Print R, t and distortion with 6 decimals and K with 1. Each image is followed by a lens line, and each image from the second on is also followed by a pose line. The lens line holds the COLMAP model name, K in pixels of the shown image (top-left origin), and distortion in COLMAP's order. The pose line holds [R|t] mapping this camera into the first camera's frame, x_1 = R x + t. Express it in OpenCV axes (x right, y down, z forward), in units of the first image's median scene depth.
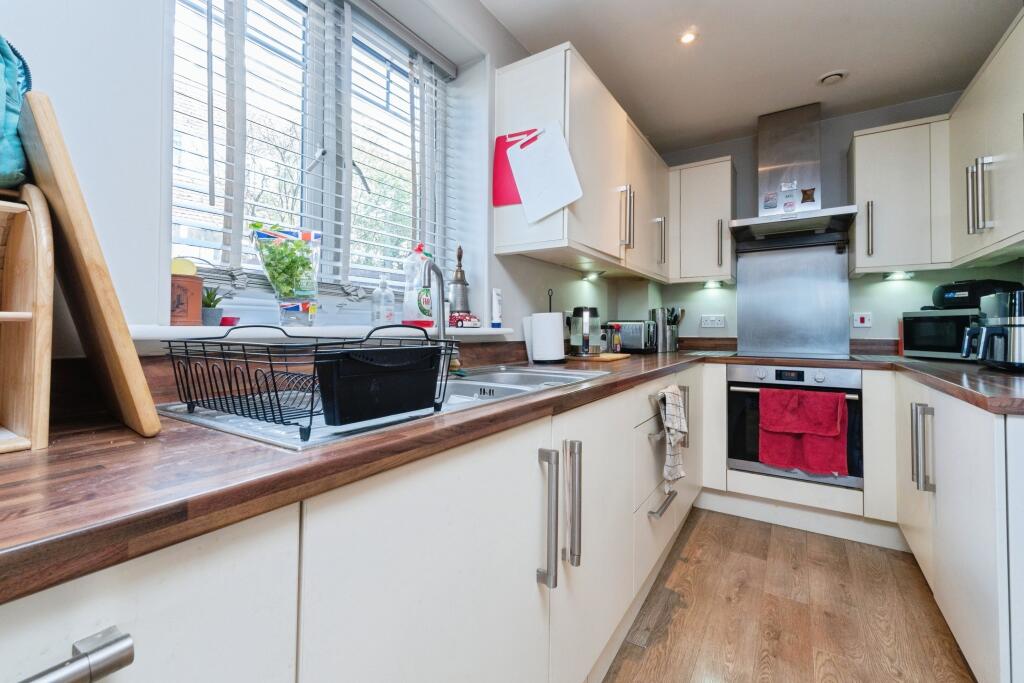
lens RADIAL K [[441.1, 0, 509.8], [0, 441.1, 331.6], [0, 0, 1]] dist [0.029598, 0.000998]
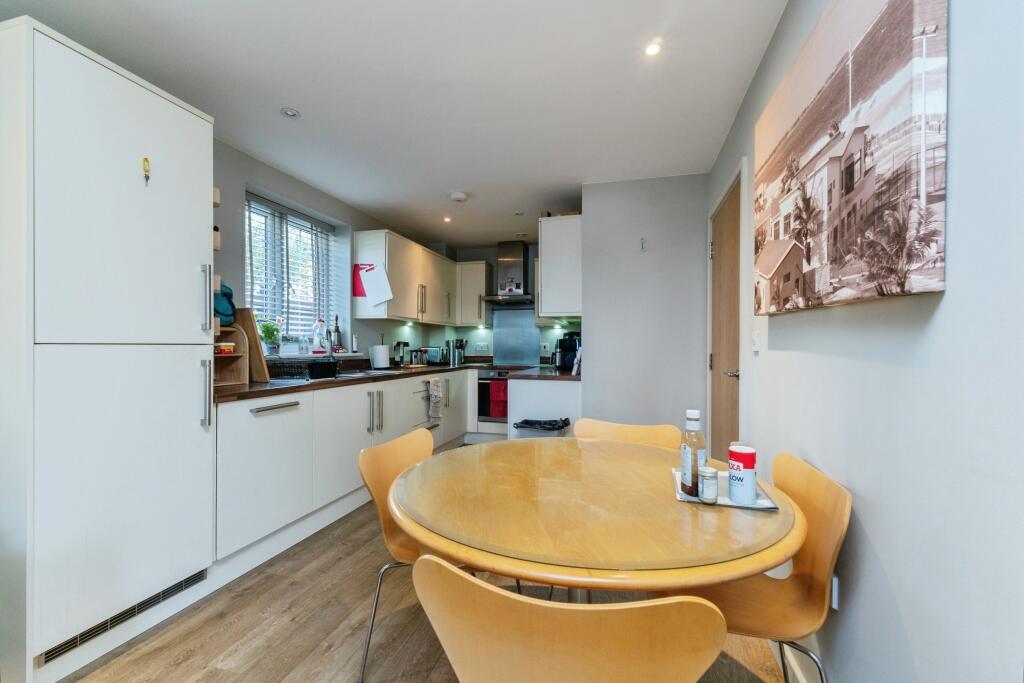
lens RADIAL K [[441.1, 0, 505.4], [0, 441.1, 356.1], [0, 0, 1]] dist [0.029598, 0.000998]
pose [[0.959447, -0.004443, 0.281855, 0.059867], [-0.000867, 0.999825, 0.018711, -0.030541], [-0.281889, -0.018196, 0.959275, -1.188400]]
